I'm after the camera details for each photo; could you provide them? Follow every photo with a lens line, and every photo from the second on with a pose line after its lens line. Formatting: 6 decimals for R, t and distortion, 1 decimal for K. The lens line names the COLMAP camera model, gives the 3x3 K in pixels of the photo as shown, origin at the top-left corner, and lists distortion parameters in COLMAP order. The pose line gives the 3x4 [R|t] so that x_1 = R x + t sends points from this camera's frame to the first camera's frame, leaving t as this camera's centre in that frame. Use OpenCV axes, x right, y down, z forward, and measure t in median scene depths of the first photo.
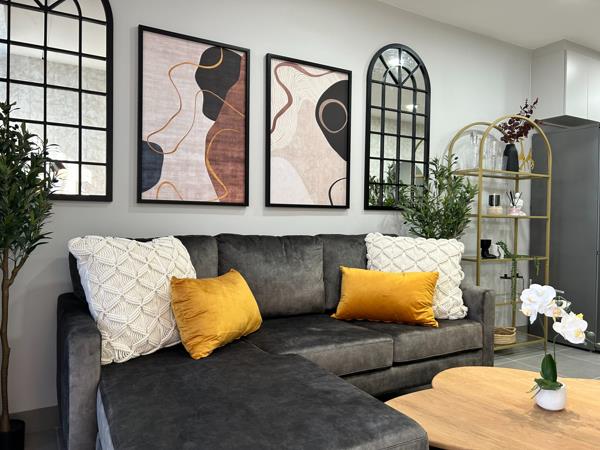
lens RADIAL K [[452.3, 0, 298.8], [0, 452.3, 226.8], [0, 0, 1]] dist [0.065008, -0.074317]
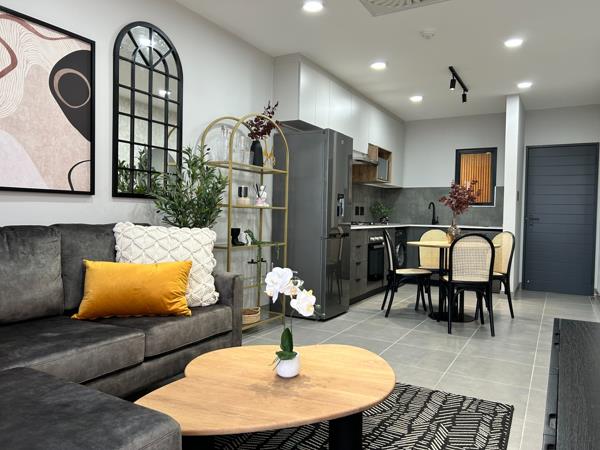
lens RADIAL K [[452.3, 0, 303.6], [0, 452.3, 225.8], [0, 0, 1]] dist [0.065008, -0.074317]
pose [[0.857942, -0.006966, 0.513699, 0.002412], [-0.004211, 0.999779, 0.020591, 0.000125], [-0.513729, -0.019829, 0.857723, 0.011003]]
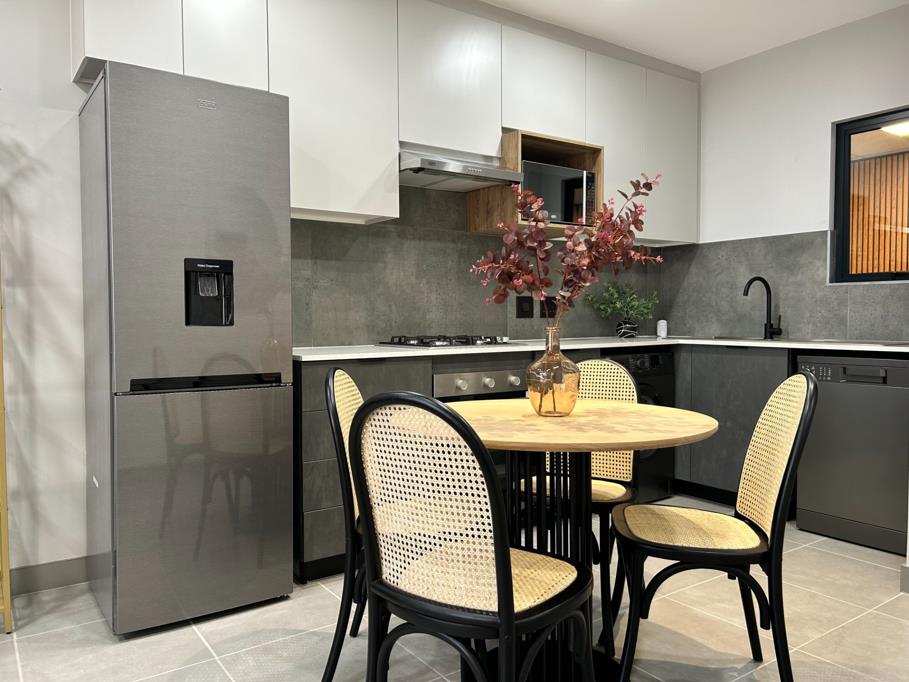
lens RADIAL K [[685.3, 0, 449.9], [0, 685.3, 343.5], [0, 0, 1]] dist [0.065008, -0.074317]
pose [[0.995519, -0.021005, 0.092194, 1.195398], [0.018950, 0.999553, 0.023104, 0.009262], [-0.092639, -0.021254, 0.995473, 0.485984]]
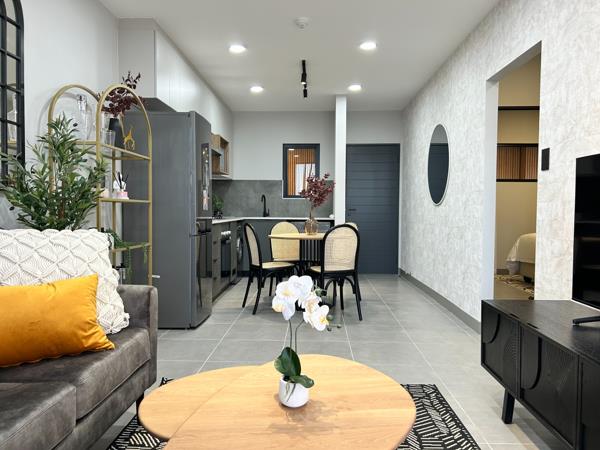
lens RADIAL K [[452.3, 0, 300.9], [0, 452.3, 226.0], [0, 0, 1]] dist [0.065008, -0.074317]
pose [[0.526892, -0.039785, 0.849001, -0.141023], [0.011564, 0.999147, 0.039644, -0.005334], [-0.849854, -0.011070, 0.526902, 0.307779]]
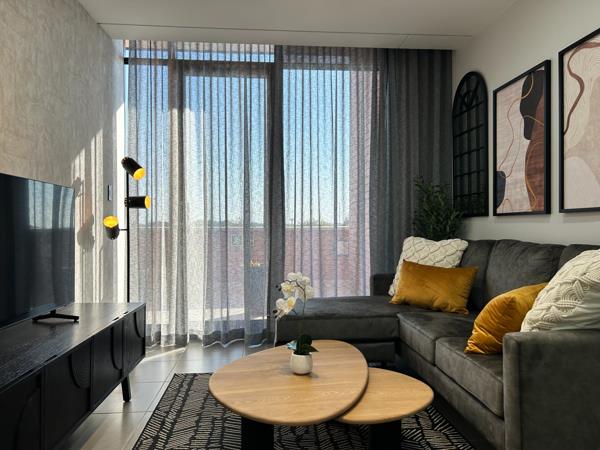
lens RADIAL K [[452.3, 0, 296.6], [0, 452.3, 224.8], [0, 0, 1]] dist [0.065008, -0.074317]
pose [[-0.432030, -0.014586, -0.901741, 1.057918], [-0.014478, 0.999853, -0.009237, -0.003740], [0.901743, 0.009065, -0.432177, 0.950204]]
